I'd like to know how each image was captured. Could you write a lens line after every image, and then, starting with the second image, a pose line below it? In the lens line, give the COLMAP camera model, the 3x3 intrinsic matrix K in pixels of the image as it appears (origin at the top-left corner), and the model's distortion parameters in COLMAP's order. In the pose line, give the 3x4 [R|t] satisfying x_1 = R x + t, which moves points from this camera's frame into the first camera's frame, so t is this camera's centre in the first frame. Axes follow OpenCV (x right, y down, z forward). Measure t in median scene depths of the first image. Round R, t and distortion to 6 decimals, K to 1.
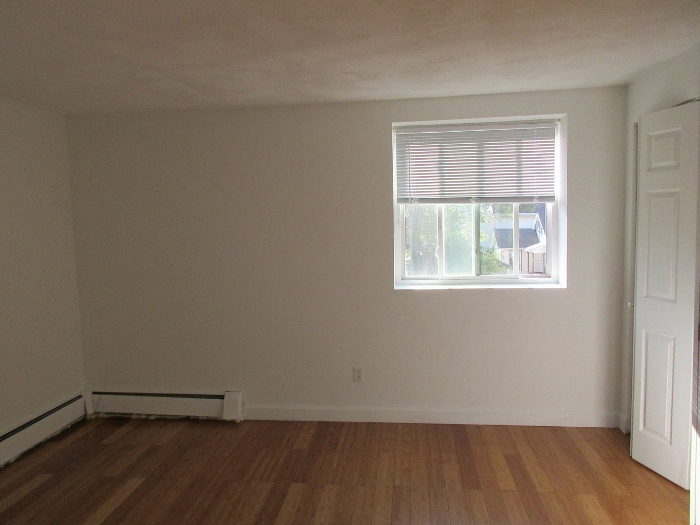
lens RADIAL K [[508.1, 0, 350.0], [0, 508.1, 262.5], [0, 0, 1]] dist [-0.005291, -0.001226]
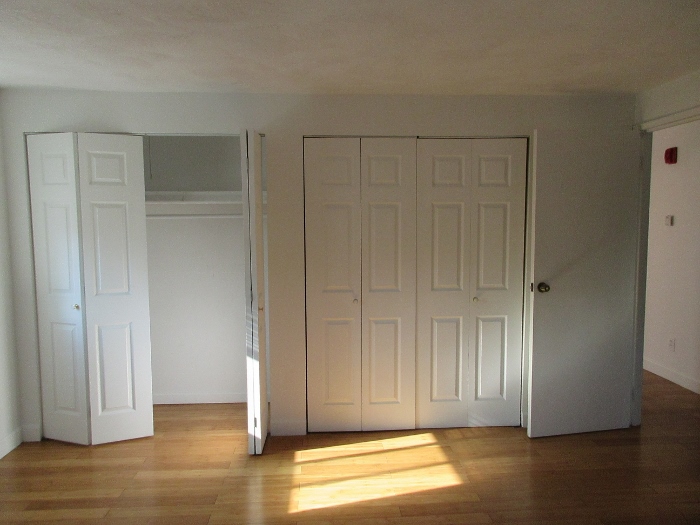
lens RADIAL K [[508.1, 0, 350.0], [0, 508.1, 262.5], [0, 0, 1]] dist [-0.005291, -0.001226]
pose [[-0.181646, -0.059116, 0.981586, -0.641988], [0.084897, 0.993522, 0.075545, -0.043442], [-0.979692, 0.097056, -0.175450, 0.657506]]
